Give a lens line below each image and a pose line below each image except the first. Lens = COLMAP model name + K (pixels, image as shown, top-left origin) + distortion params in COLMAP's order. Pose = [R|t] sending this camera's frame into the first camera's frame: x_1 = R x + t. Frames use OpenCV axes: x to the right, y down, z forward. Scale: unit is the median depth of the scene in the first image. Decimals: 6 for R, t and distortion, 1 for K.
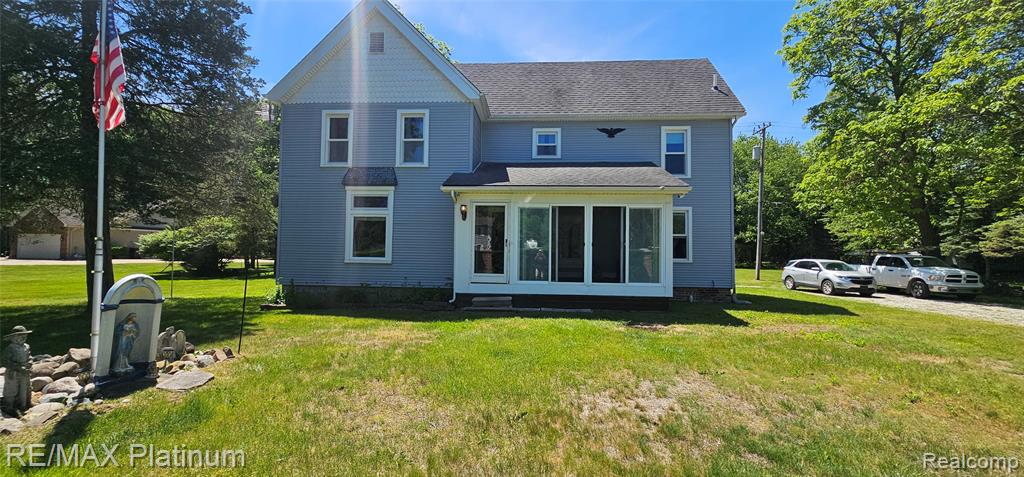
lens RADIAL K [[417.7, 0, 478.9], [0, 417.7, 246.0], [0, 0, 1]] dist [0.001945, -0.000962]
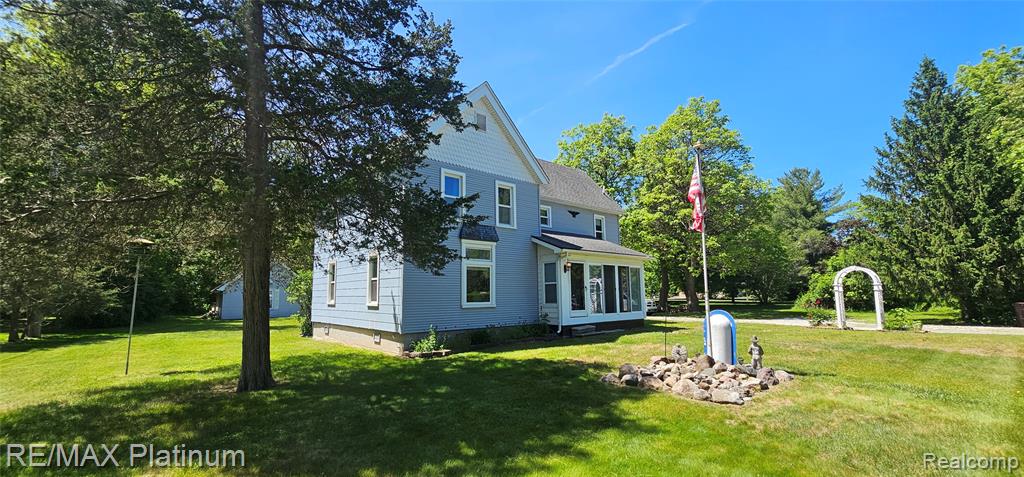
lens RADIAL K [[417.7, 0, 508.0], [0, 417.7, 244.1], [0, 0, 1]] dist [0.001945, -0.000962]
pose [[0.706736, 0.063513, 0.704621, -1.157008], [0.009191, 0.995054, -0.098911, -0.020444], [-0.707418, 0.076380, 0.702656, 0.144255]]
